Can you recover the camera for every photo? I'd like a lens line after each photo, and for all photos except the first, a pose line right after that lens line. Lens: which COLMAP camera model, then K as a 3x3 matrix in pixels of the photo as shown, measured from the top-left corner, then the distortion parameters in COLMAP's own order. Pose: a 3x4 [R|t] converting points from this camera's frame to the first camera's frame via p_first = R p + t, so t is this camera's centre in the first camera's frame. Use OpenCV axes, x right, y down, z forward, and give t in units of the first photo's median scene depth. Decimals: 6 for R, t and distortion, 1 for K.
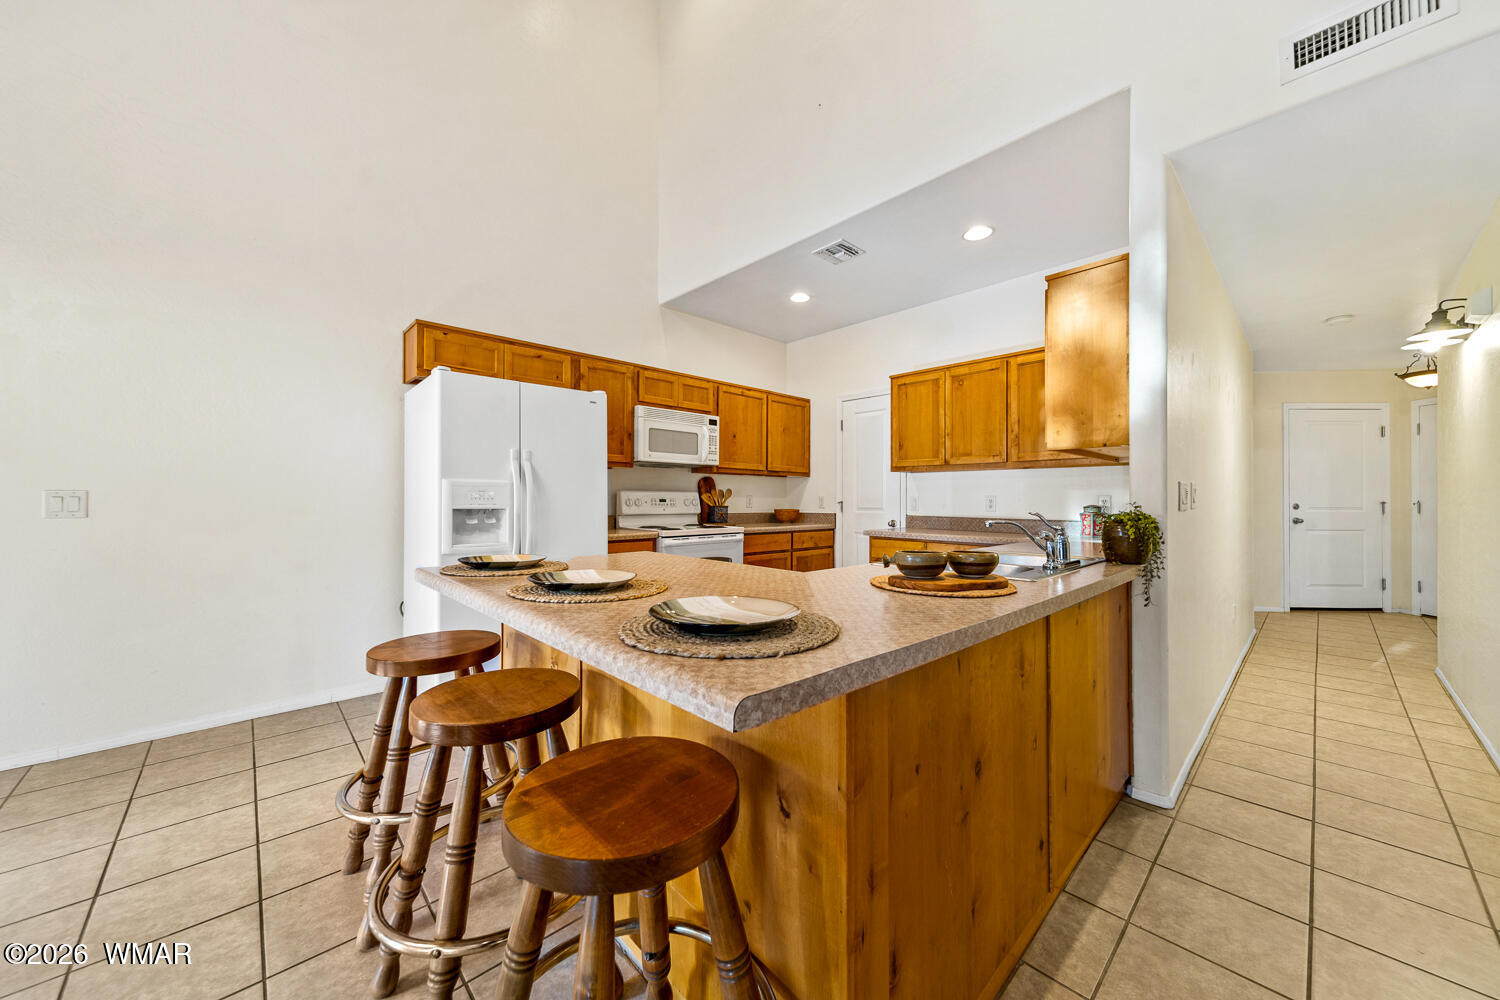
lens RADIAL K [[530.9, 0, 757.9], [0, 530.9, 497.8], [0, 0, 1]] dist [0.004474, -0.000989]
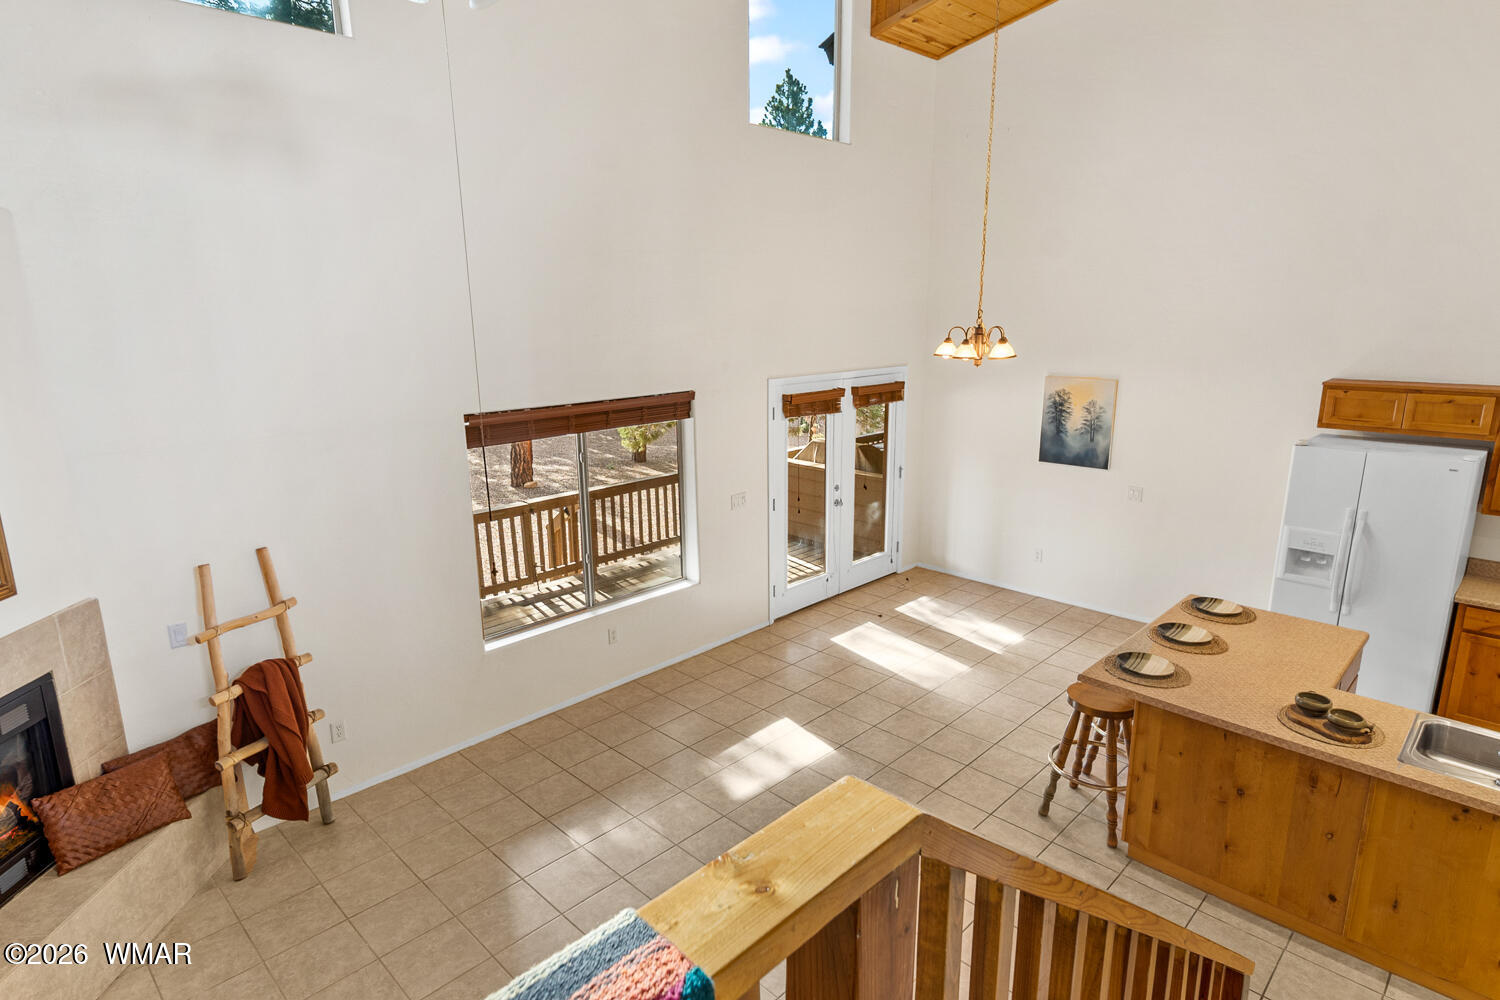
lens RADIAL K [[832.5, 0, 745.1], [0, 832.5, 500.4], [0, 0, 1]] dist [0.021466, -0.003561]
pose [[0.025929, 0.229276, -0.973016, 1.110110], [0.010359, 0.973229, 0.229602, -0.462947], [0.999610, -0.016033, 0.022860, -0.330380]]
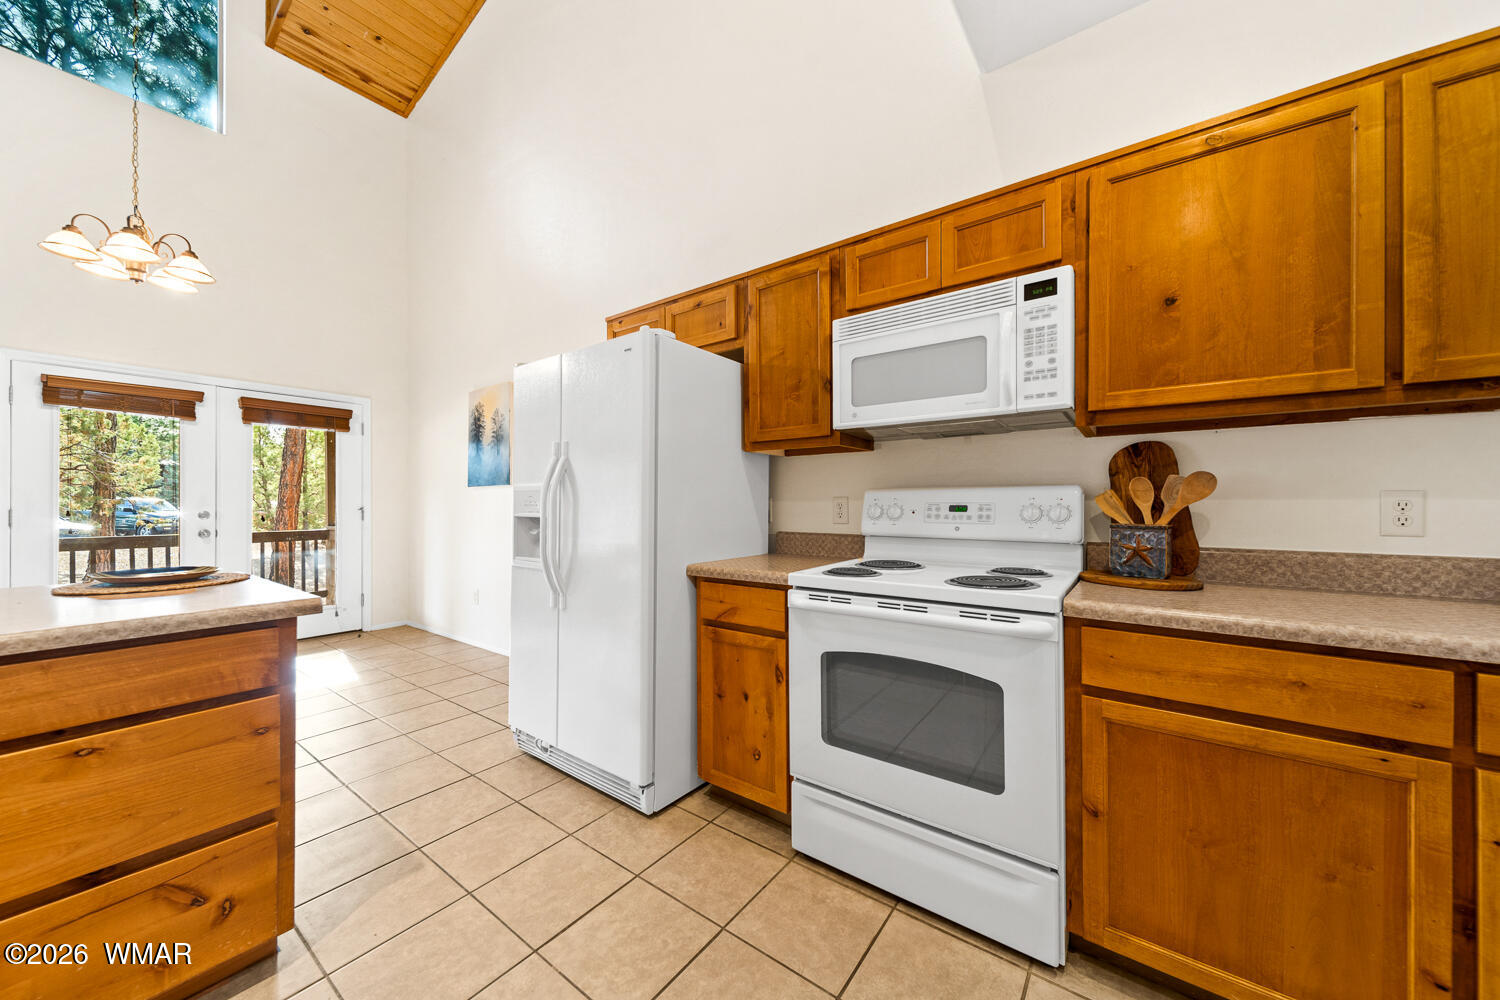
lens RADIAL K [[530.9, 0, 756.8], [0, 530.9, 500.8], [0, 0, 1]] dist [0.004474, -0.000989]
pose [[0.167399, -0.010041, -0.985838, 0.302132], [0.005108, 0.999944, -0.009317, 0.003244], [0.985876, -0.003477, 0.167441, 0.968369]]
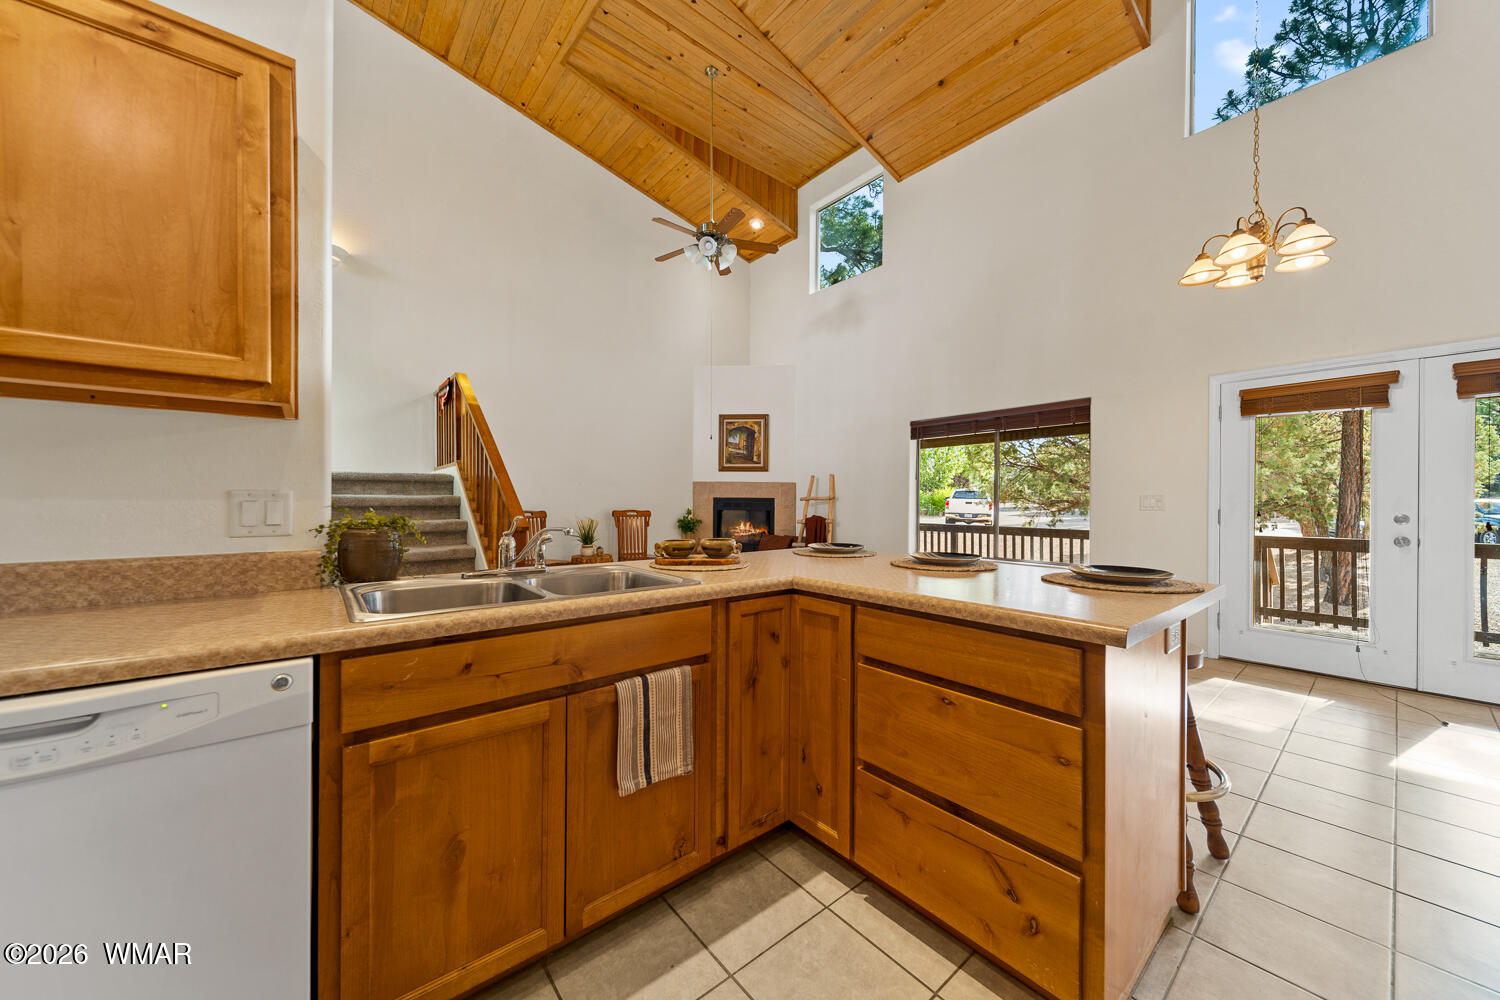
lens RADIAL K [[530.9, 0, 748.0], [0, 530.9, 507.1], [0, 0, 1]] dist [0.004474, -0.000989]
pose [[-0.996445, -0.009816, 0.083677, 0.046125], [-0.009547, 0.999948, 0.003609, 0.003035], [-0.083708, 0.002797, -0.996486, 1.030850]]
